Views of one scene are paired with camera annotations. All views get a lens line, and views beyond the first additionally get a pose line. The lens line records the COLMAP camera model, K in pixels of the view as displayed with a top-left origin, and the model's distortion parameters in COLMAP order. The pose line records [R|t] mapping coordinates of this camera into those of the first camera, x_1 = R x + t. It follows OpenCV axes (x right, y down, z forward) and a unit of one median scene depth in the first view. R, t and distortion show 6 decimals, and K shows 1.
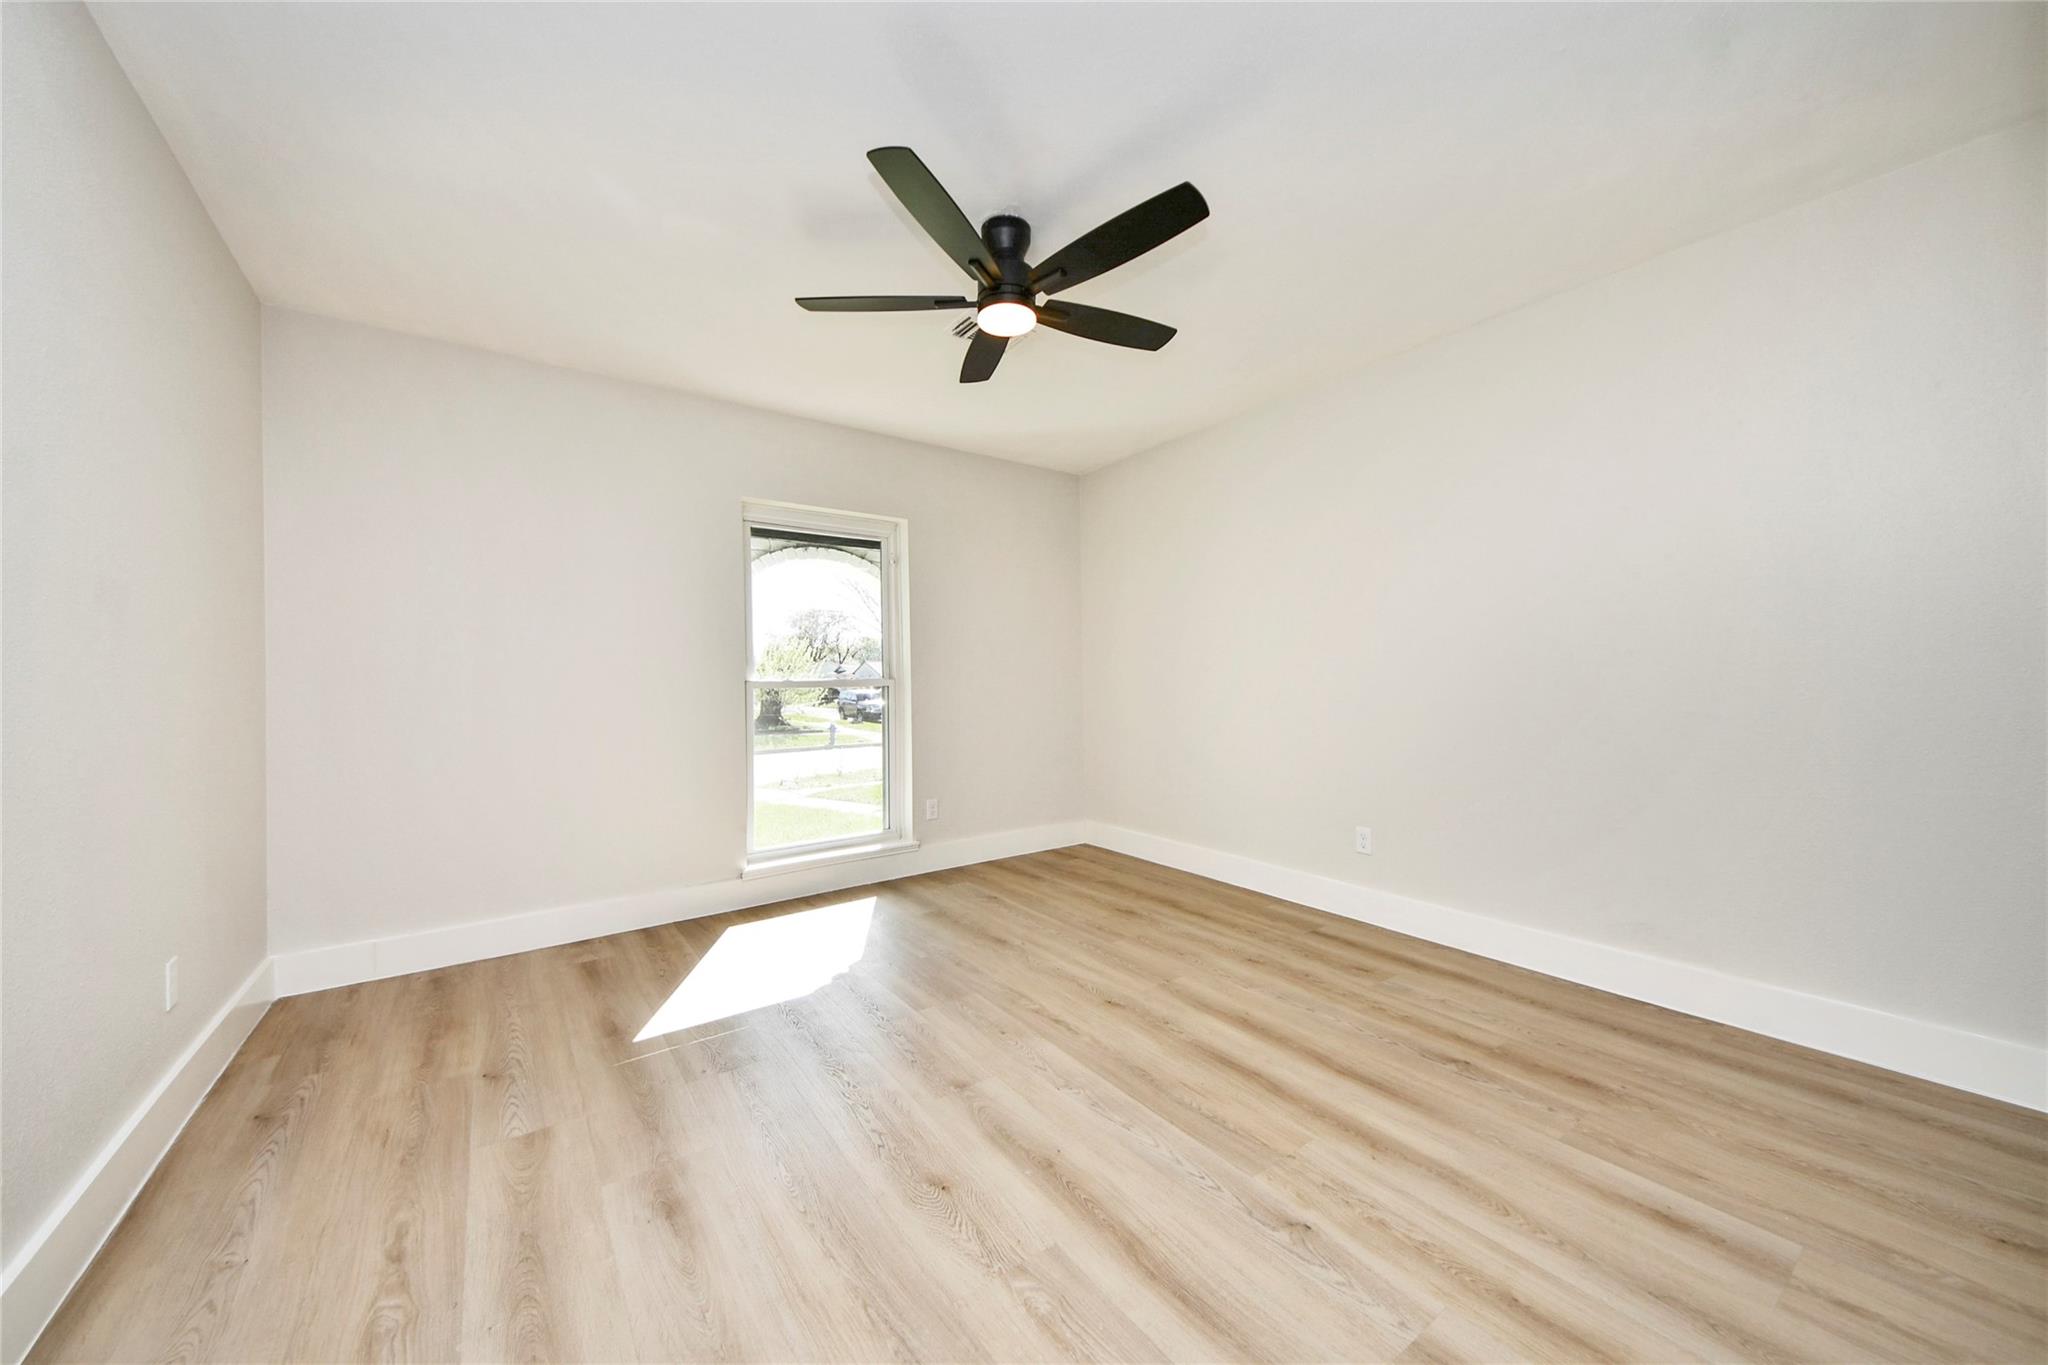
lens RADIAL K [[721.6, 0, 1023.7], [0, 721.6, 685.5], [0, 0, 1]] dist [0.050870, -0.019523]
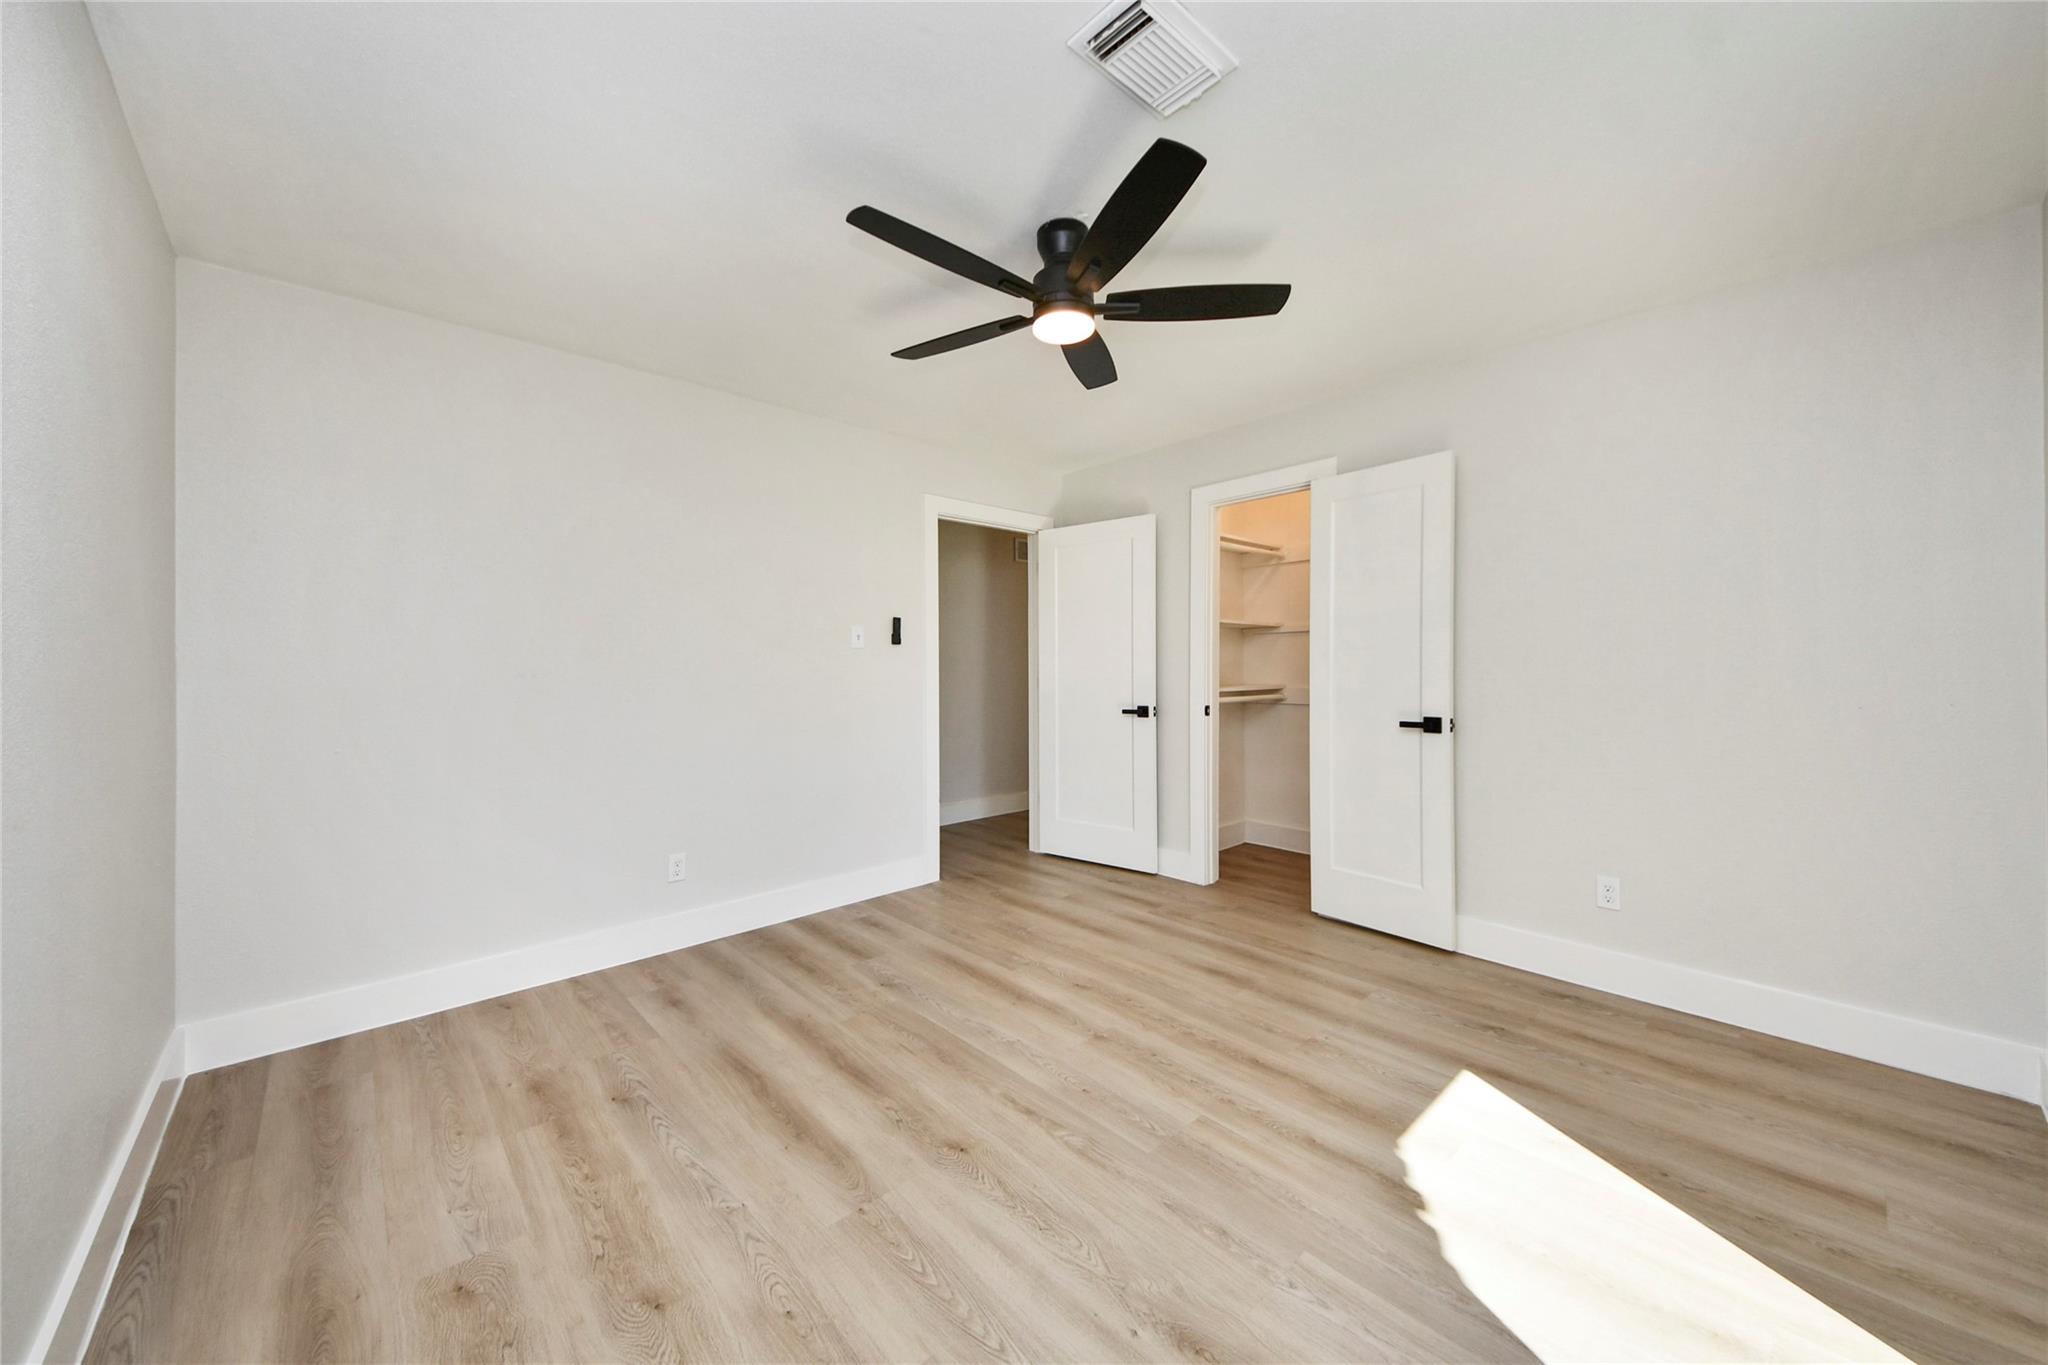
lens RADIAL K [[721.6, 0, 1023.7], [0, 721.6, 685.5], [0, 0, 1]] dist [0.050870, -0.019523]
pose [[-0.993048, 0.019611, -0.116066, 0.155048], [0.015654, 0.999268, 0.034904, -0.072373], [0.116666, 0.032845, -0.992628, 2.022433]]
